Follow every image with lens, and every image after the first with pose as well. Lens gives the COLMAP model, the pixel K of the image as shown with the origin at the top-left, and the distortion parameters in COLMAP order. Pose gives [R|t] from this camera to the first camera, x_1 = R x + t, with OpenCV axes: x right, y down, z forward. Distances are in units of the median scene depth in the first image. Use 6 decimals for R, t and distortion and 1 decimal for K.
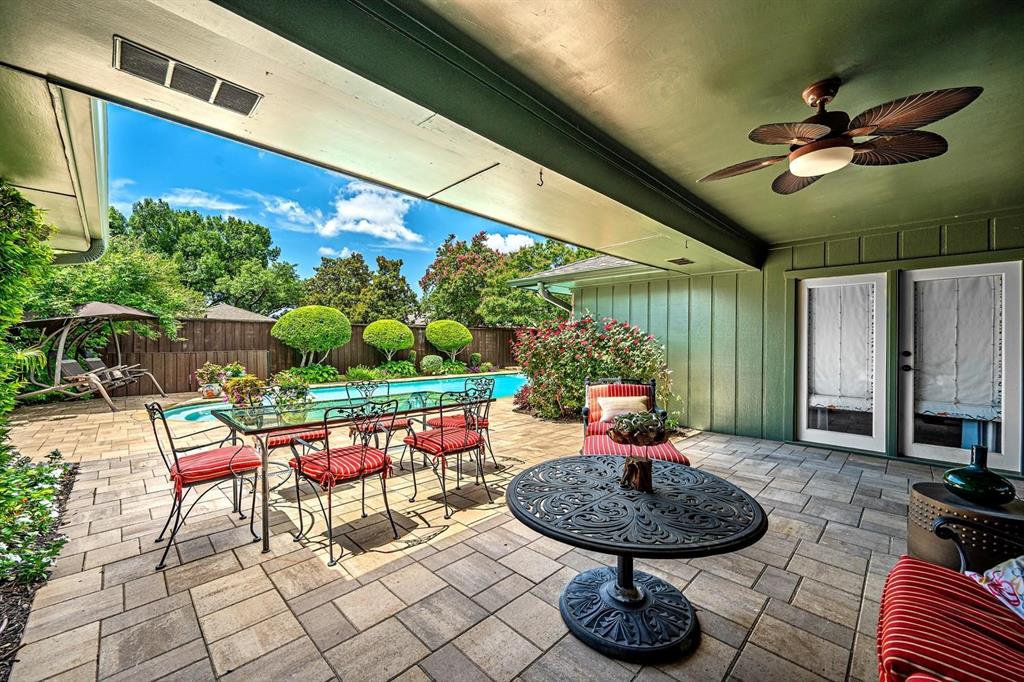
lens RADIAL K [[402.6, 0, 515.3], [0, 402.6, 343.4], [0, 0, 1]] dist [-0.003599, -0.000527]
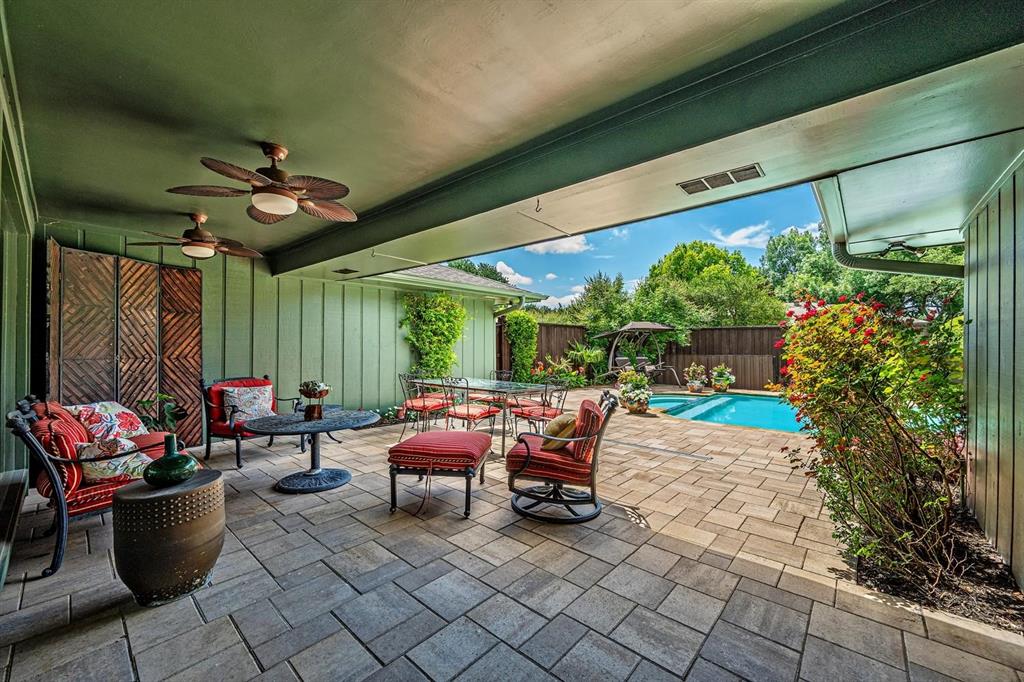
lens RADIAL K [[402.6, 0, 515.2], [0, 402.6, 346.1], [0, 0, 1]] dist [-0.003599, -0.000527]
pose [[0.055822, 0.000571, -0.998441, 1.070927], [-0.009024, 0.999959, 0.000067, -0.002798], [0.998400, 0.009006, 0.055825, 0.871928]]
